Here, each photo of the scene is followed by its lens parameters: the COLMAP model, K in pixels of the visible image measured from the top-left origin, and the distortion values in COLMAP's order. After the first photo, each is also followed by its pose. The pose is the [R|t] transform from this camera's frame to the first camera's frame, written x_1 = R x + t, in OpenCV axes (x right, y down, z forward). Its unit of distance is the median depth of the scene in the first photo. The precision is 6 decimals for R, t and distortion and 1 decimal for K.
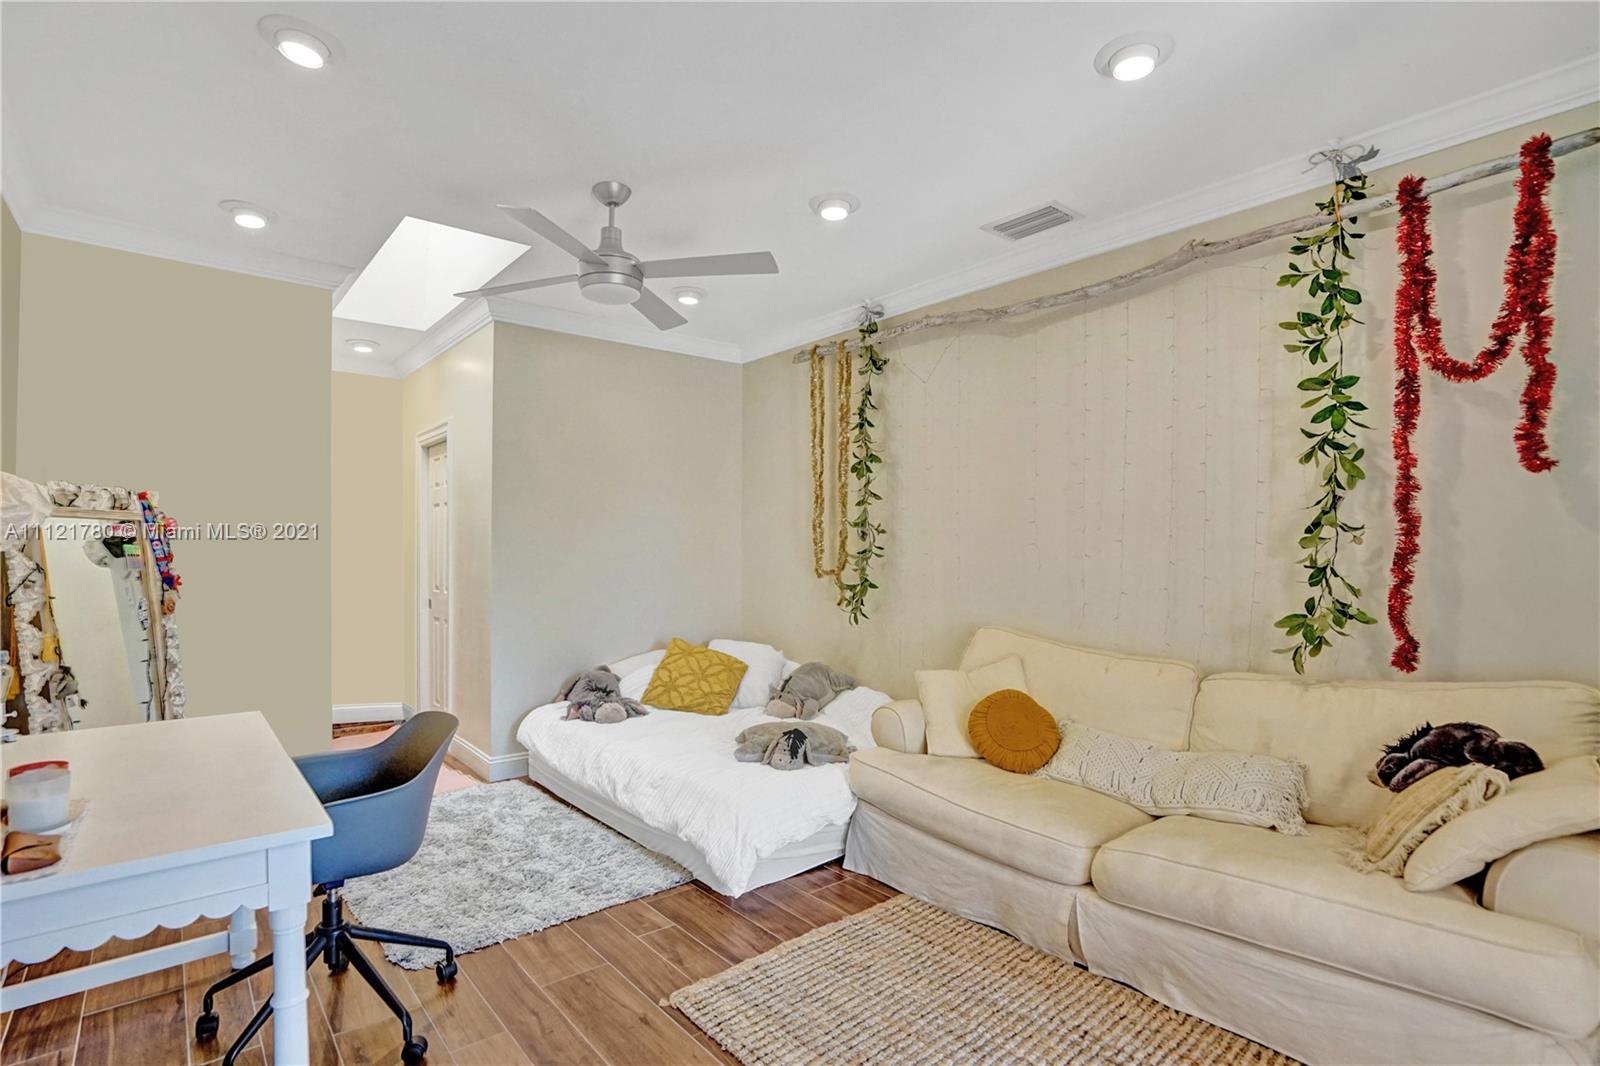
lens RADIAL K [[757.0, 0, 765.2], [0, 757.0, 573.3], [0, 0, 1]] dist [-0.064163, 0.013635]
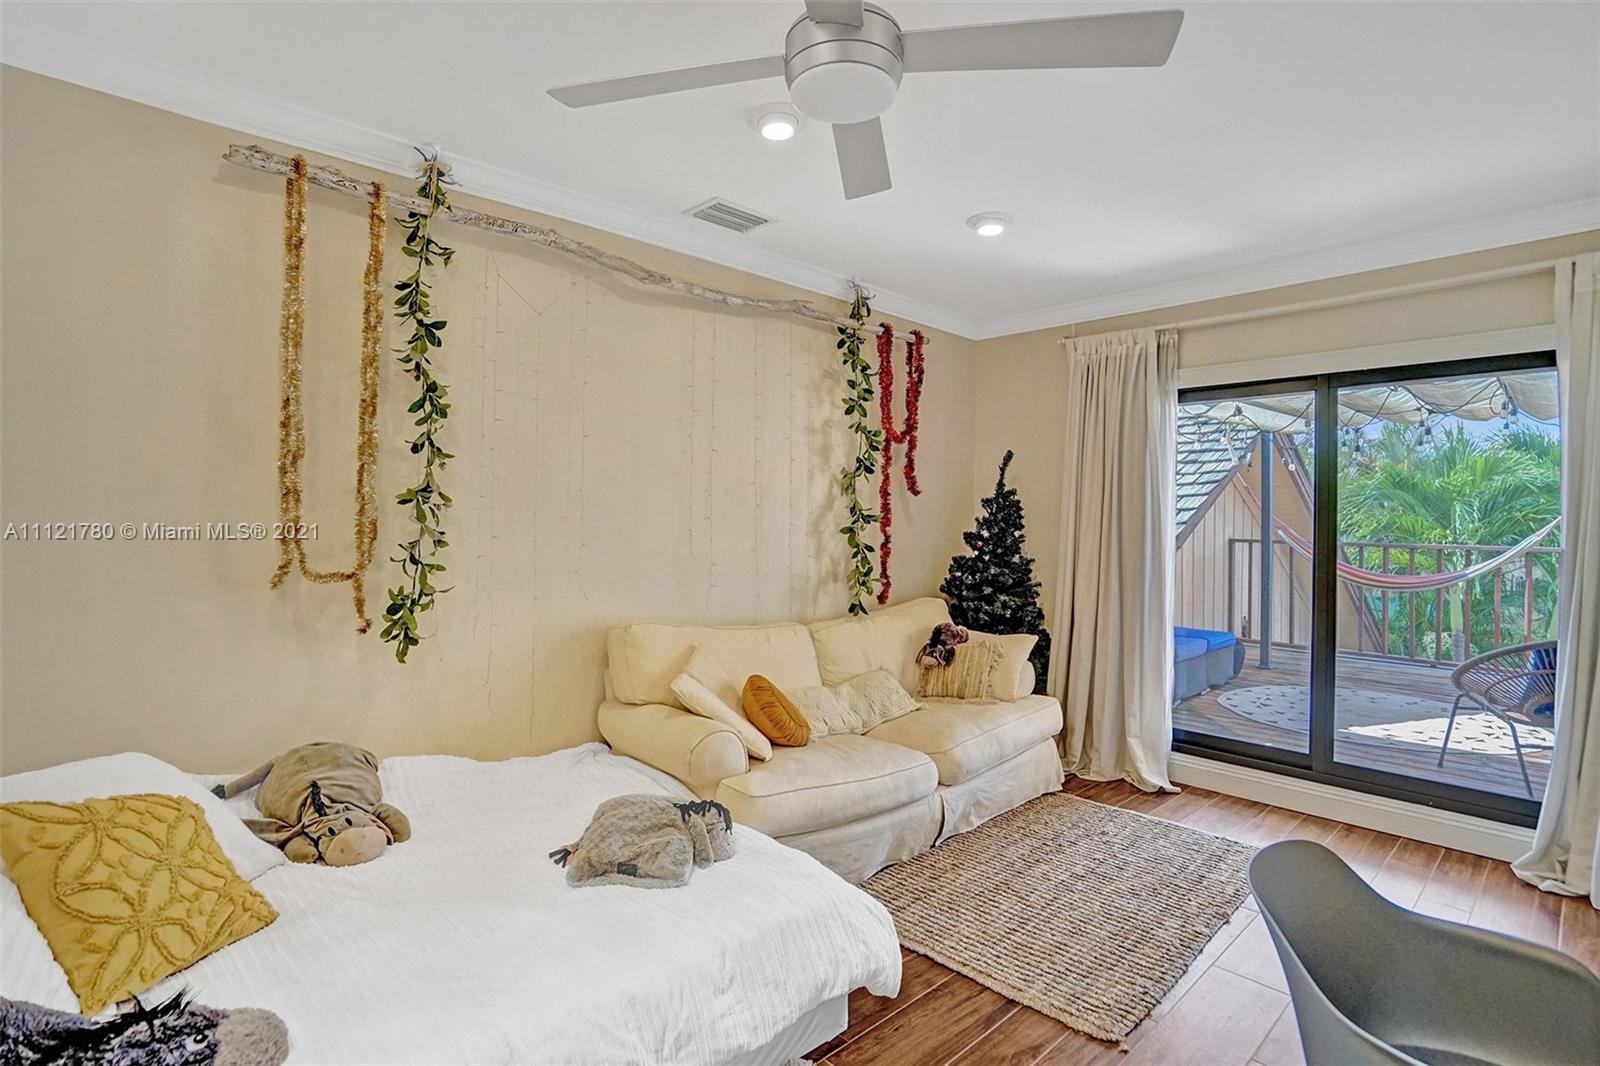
lens RADIAL K [[762.4, 0, 800.0], [0, 762.4, 533.0], [0, 0, 1]] dist [-0.028748, 0.001377]
pose [[-0.057740, -0.031554, 0.997833, -0.721574], [0.006597, 0.999467, 0.031987, -0.075538], [-0.998310, 0.008430, -0.057501, 1.003303]]
